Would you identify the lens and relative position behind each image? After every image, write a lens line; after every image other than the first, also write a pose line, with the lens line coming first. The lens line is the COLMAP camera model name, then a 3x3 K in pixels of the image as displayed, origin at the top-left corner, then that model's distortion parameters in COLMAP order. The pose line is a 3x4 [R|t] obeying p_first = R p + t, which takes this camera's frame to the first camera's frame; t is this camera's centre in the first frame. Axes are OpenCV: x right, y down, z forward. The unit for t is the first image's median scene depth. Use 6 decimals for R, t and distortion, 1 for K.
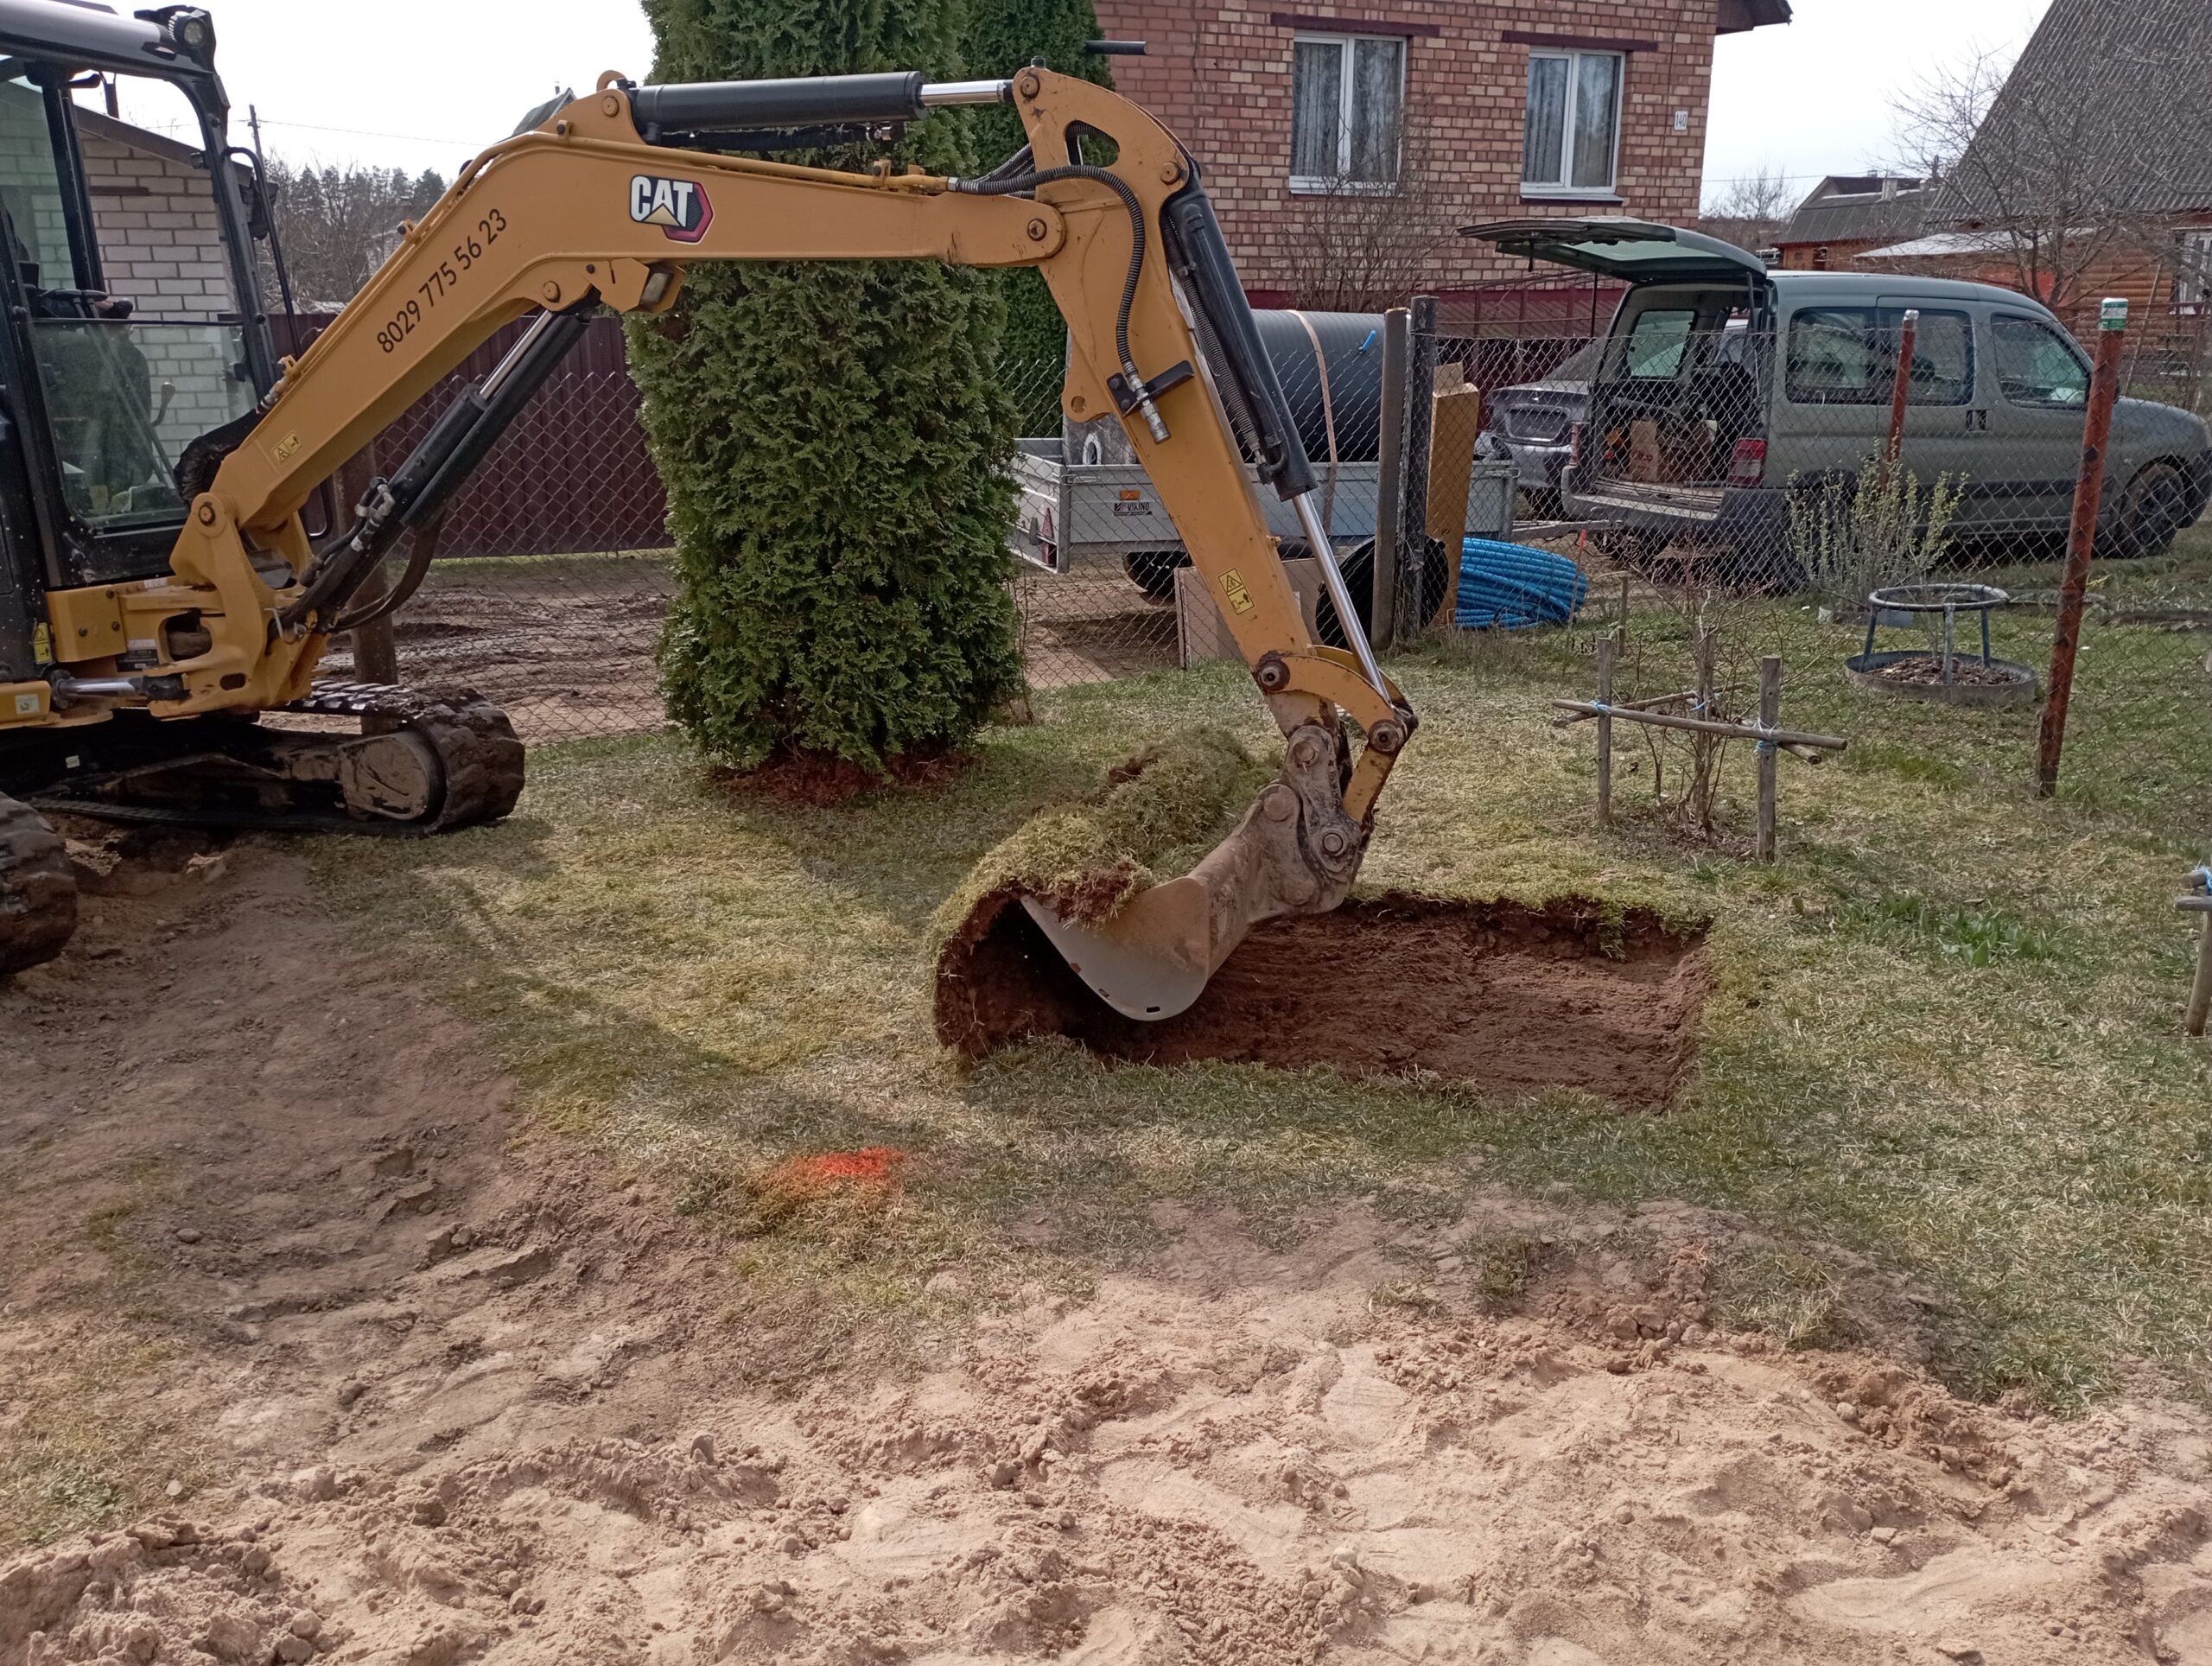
lens RADIAL K [[1795.4, 0, 1080.7], [0, 1795.4, 841.0], [0, 0, 1]] dist [0.095647, -0.113415]
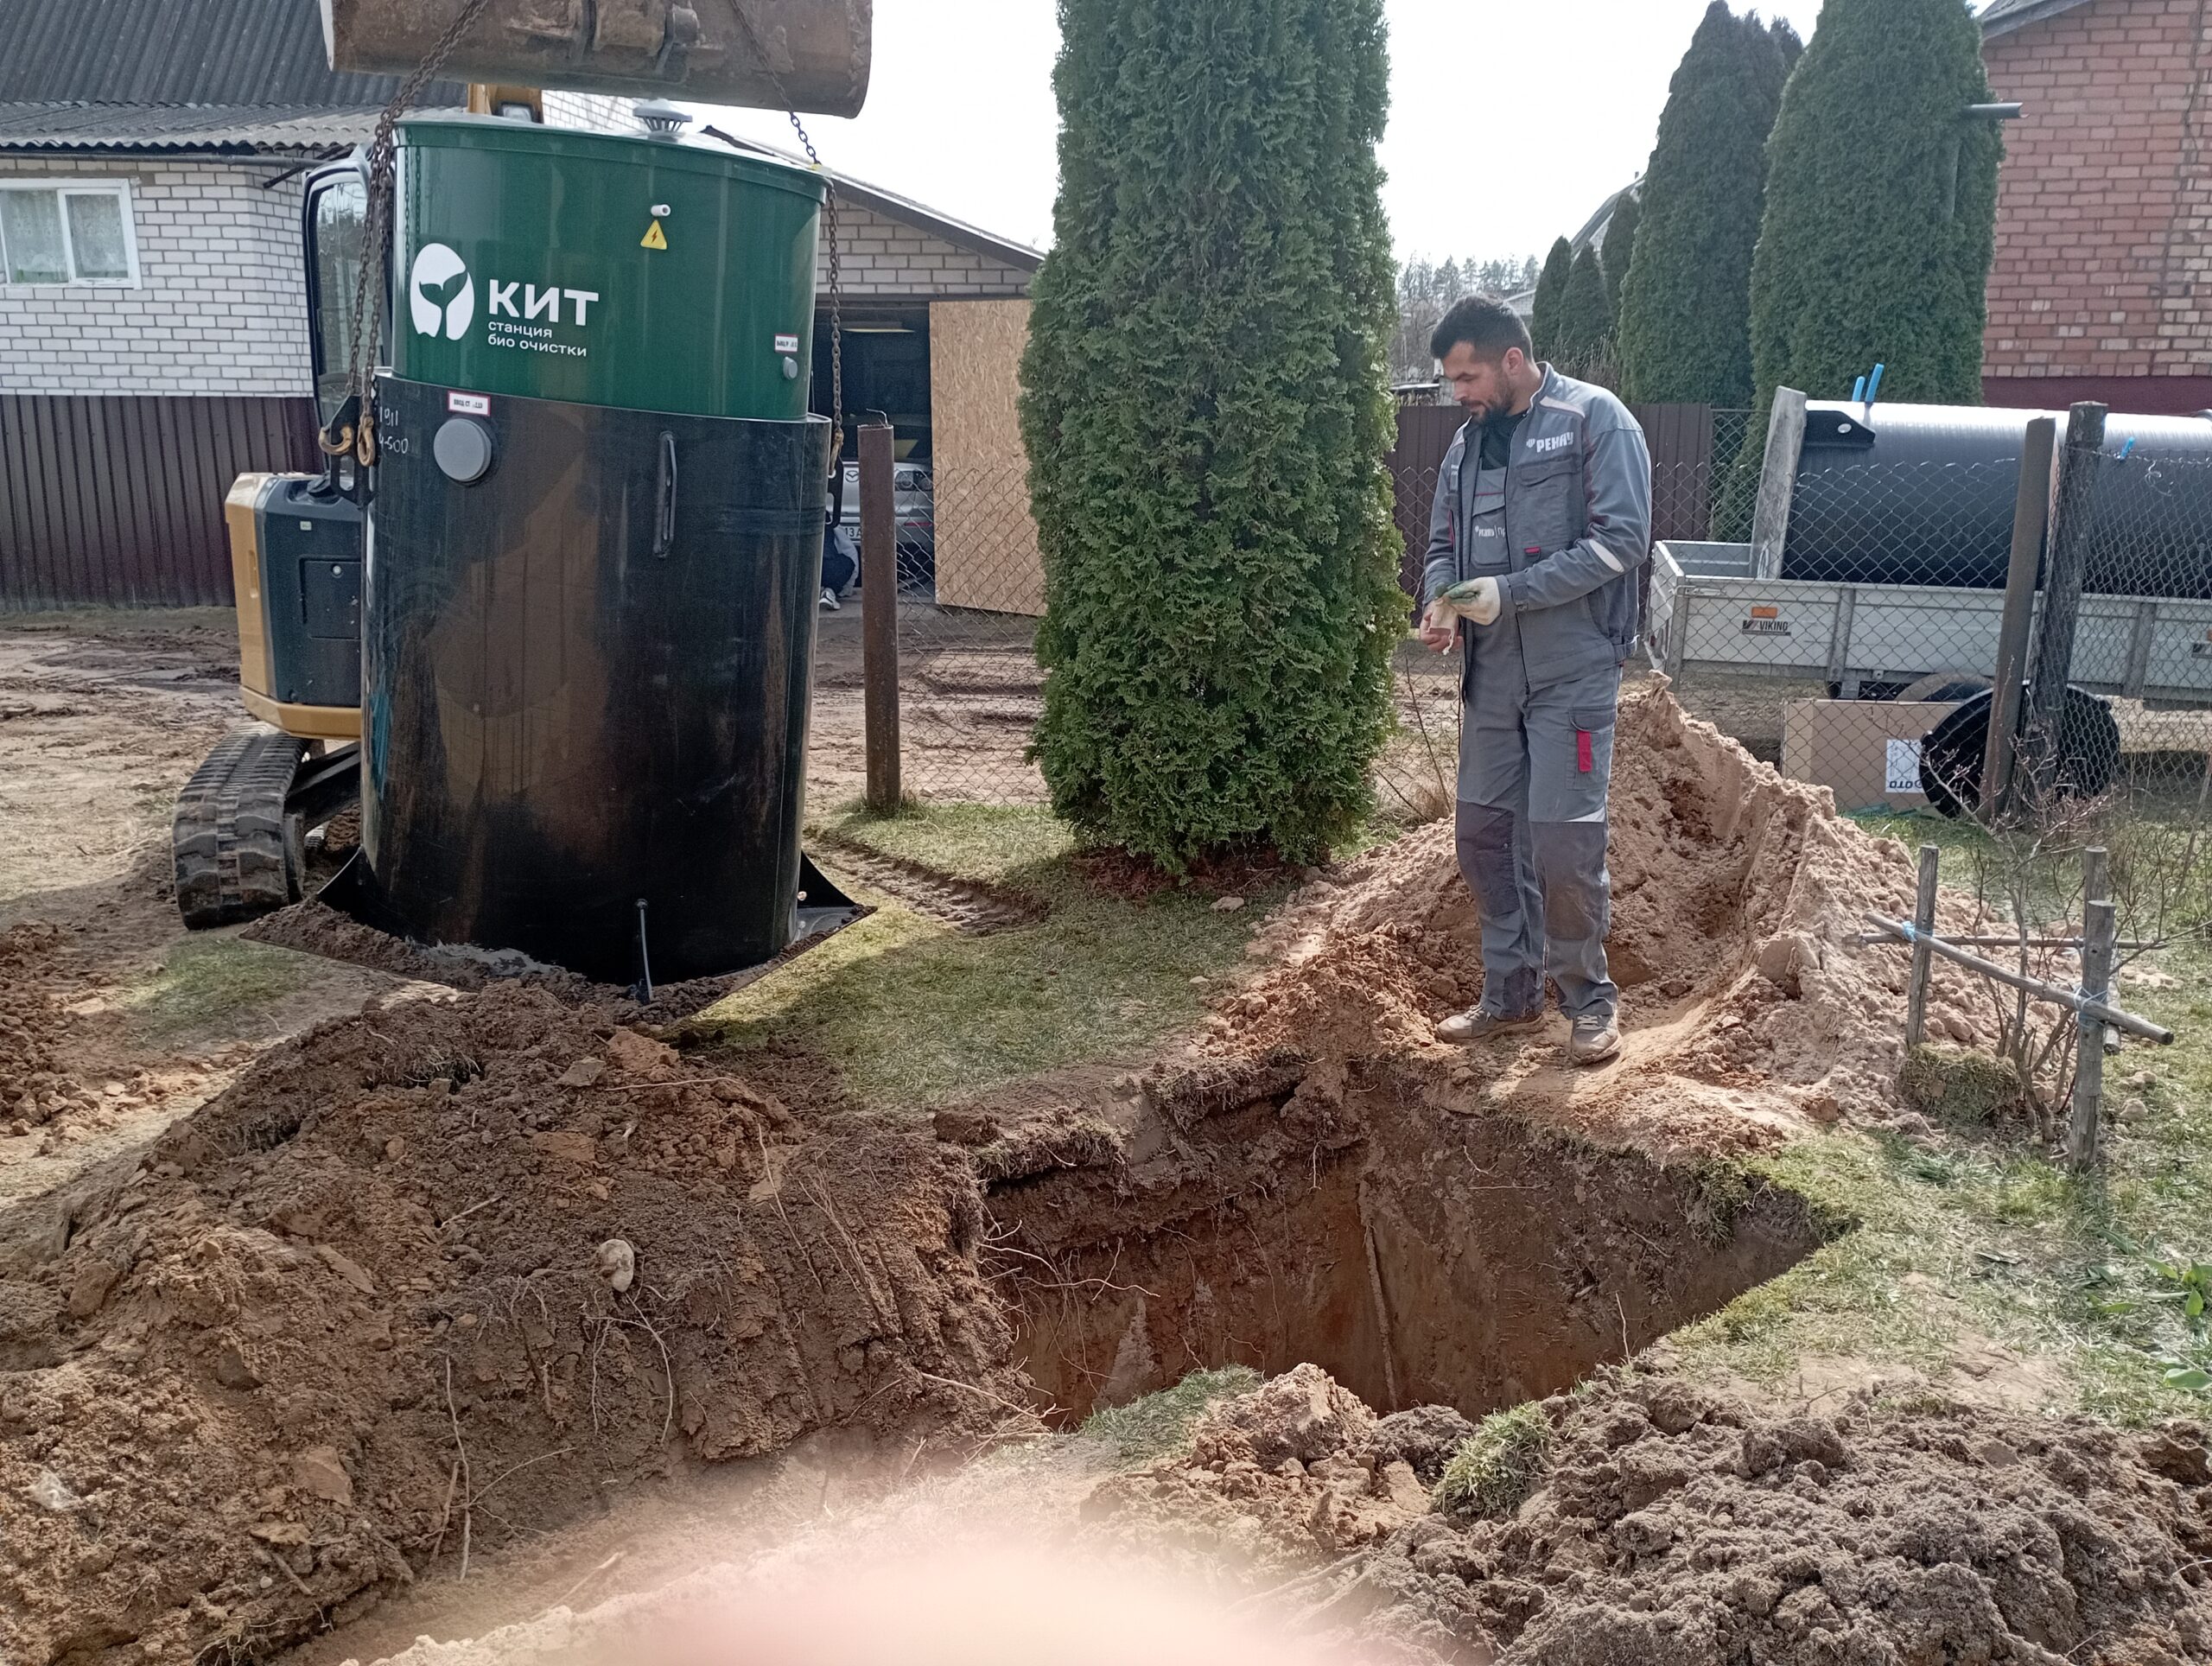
lens RADIAL K [[1789.2, 0, 1100.0], [0, 1789.2, 871.3], [0, 0, 1]] dist [0.055626, -0.077618]
pose [[0.847681, 0.146512, -0.509873, 0.202555], [-0.157051, 0.987332, 0.022607, -0.030593], [0.506726, 0.060913, 0.859952, 0.065468]]
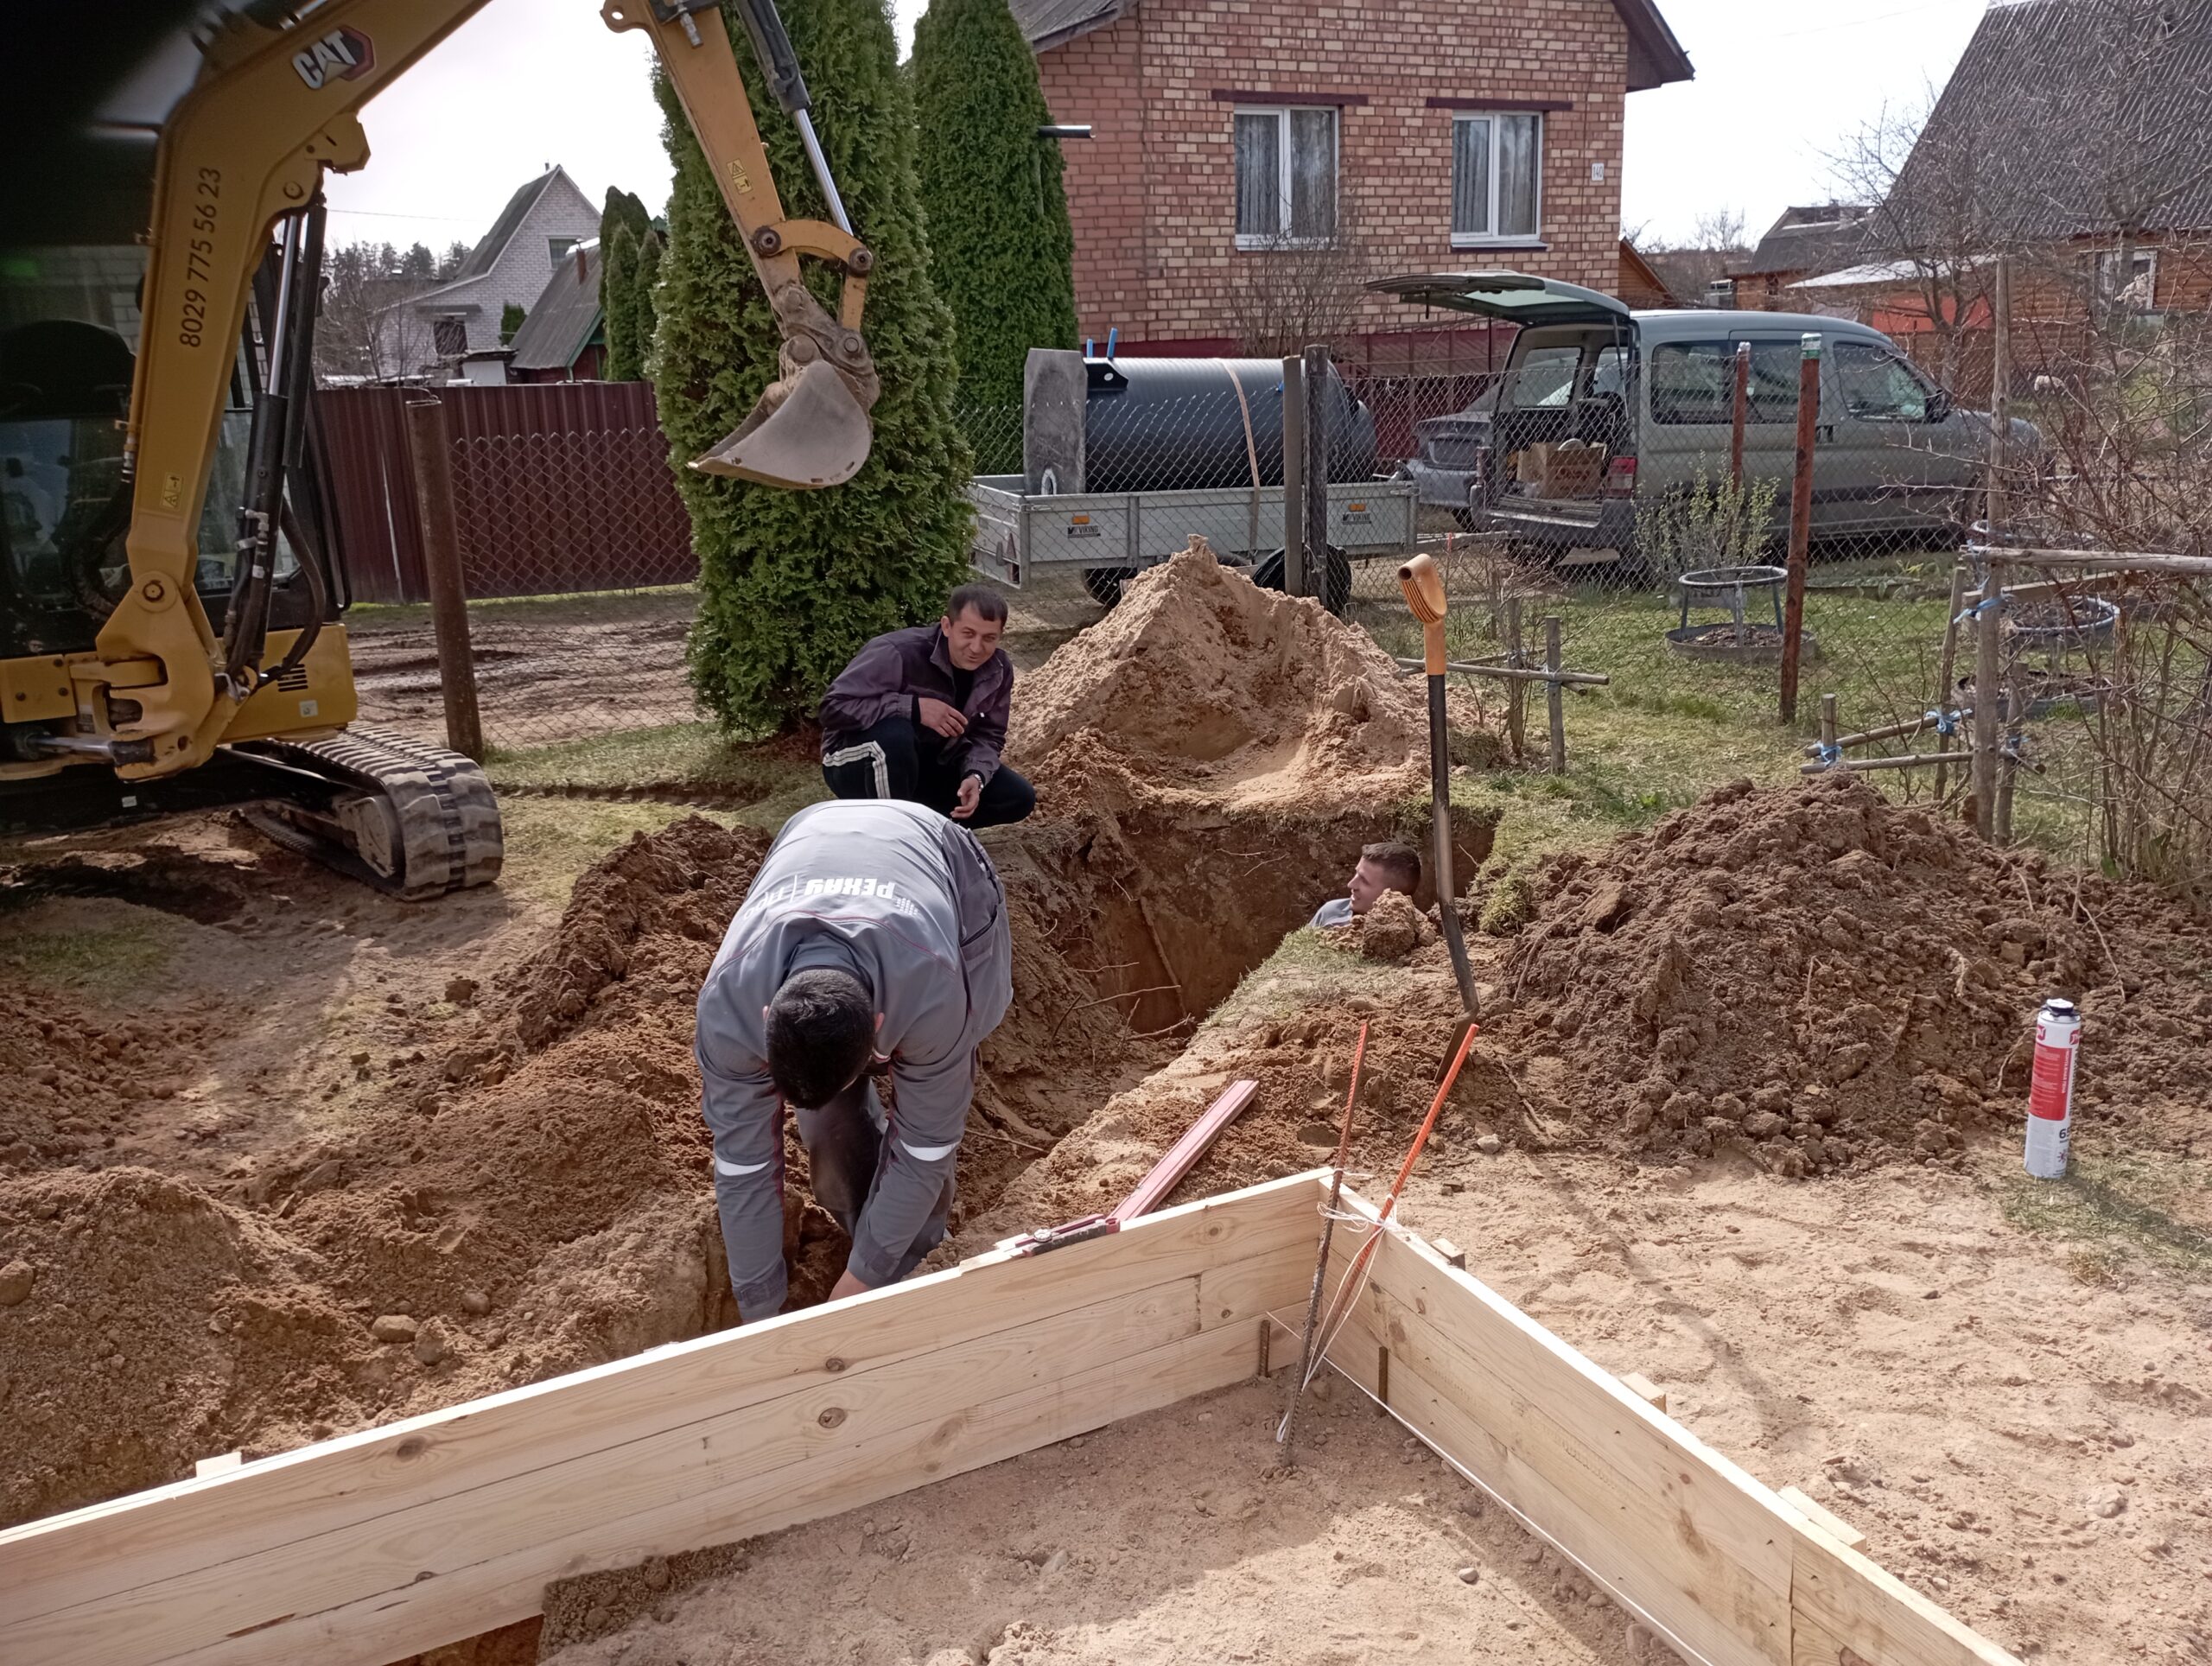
lens RADIAL K [[1798.0, 0, 1102.0], [0, 1798.0, 812.6], [0, 0, 1]] dist [0.091232, -0.107470]
pose [[0.999322, -0.035059, 0.011281, 0.019407], [0.035476, 0.998604, -0.039122, 0.038746], [-0.009894, 0.039495, 0.999171, -0.141080]]
